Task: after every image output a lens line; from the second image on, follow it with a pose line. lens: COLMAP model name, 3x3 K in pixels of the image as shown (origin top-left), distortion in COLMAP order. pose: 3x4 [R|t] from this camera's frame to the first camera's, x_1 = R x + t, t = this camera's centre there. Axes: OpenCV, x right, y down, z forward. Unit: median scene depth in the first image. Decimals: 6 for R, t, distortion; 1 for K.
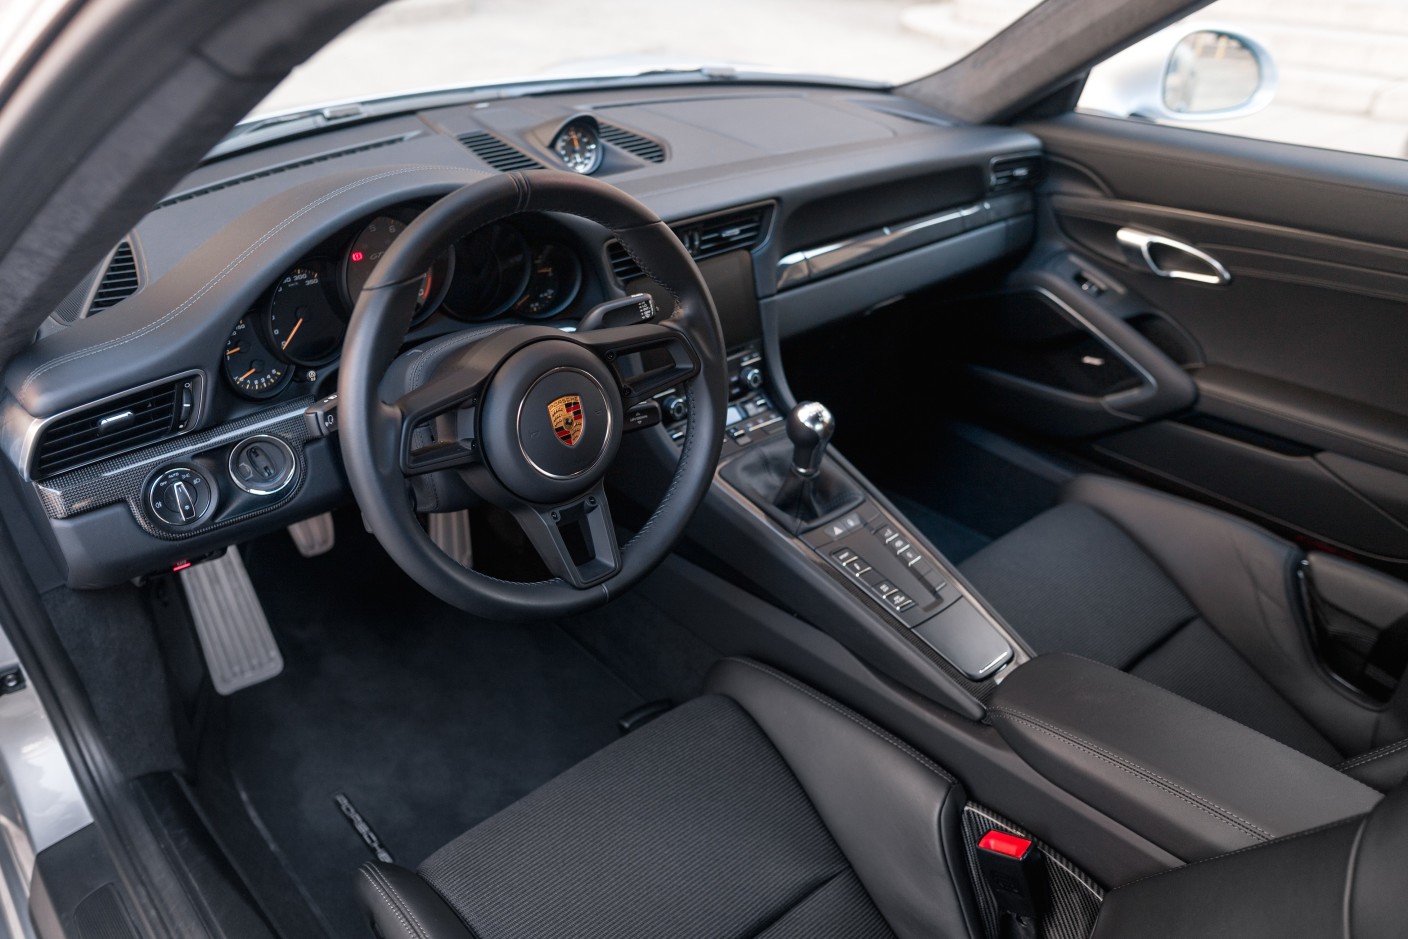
lens RADIAL K [[1038.0, 0, 700.2], [0, 1038.0, 518.4], [0, 0, 1]] dist [0.003964, -0.003130]
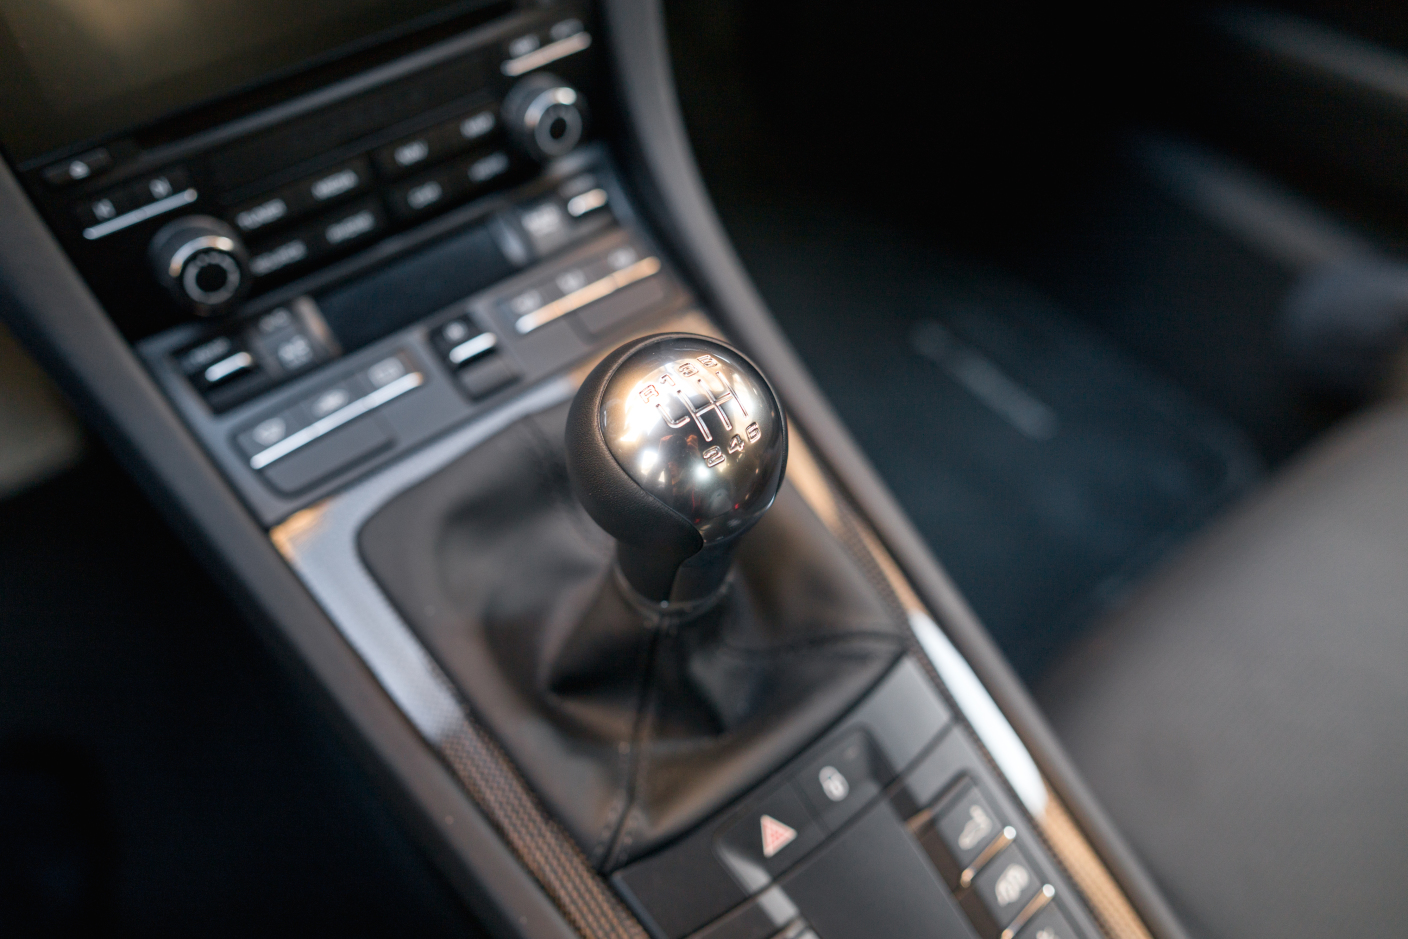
lens RADIAL K [[1038.0, 0, 699.7], [0, 1038.0, 471.2], [0, 0, 1]] dist [0.003964, -0.003130]
pose [[0.997699, 0.050714, -0.044996, 0.108888], [-0.032756, 0.941649, 0.334998, -0.141935], [0.059360, -0.332753, 0.941144, 0.709716]]
